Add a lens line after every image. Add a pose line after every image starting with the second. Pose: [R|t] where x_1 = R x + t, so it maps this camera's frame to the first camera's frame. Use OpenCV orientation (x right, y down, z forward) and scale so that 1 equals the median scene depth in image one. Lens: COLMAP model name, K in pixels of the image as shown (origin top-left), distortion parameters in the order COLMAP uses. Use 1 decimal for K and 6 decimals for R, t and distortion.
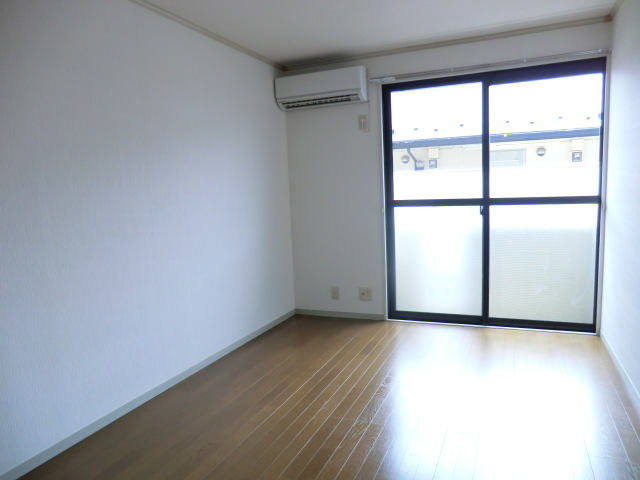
lens RADIAL K [[453.6, 0, 320.5], [0, 453.6, 247.9], [0, 0, 1]] dist [-0.099135, 0.085022]
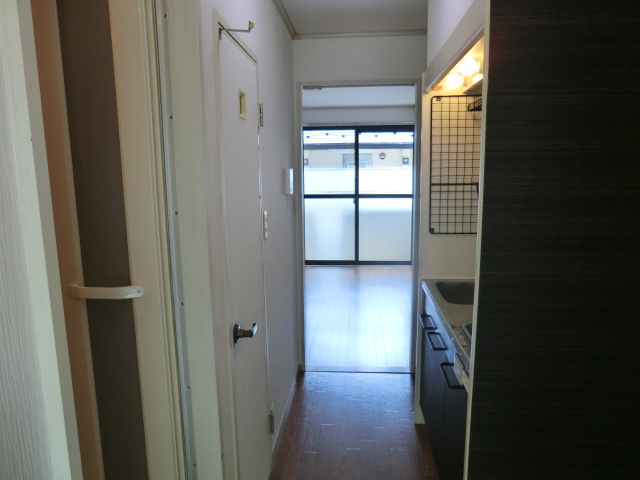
lens RADIAL K [[453.6, 0, 320.5], [0, 453.6, 247.9], [0, 0, 1]] dist [-0.099135, 0.085022]
pose [[0.946983, -0.031233, 0.319761, -0.355183], [0.021471, 0.999191, 0.034008, 0.040375], [-0.320564, -0.025339, 0.946888, -0.680212]]
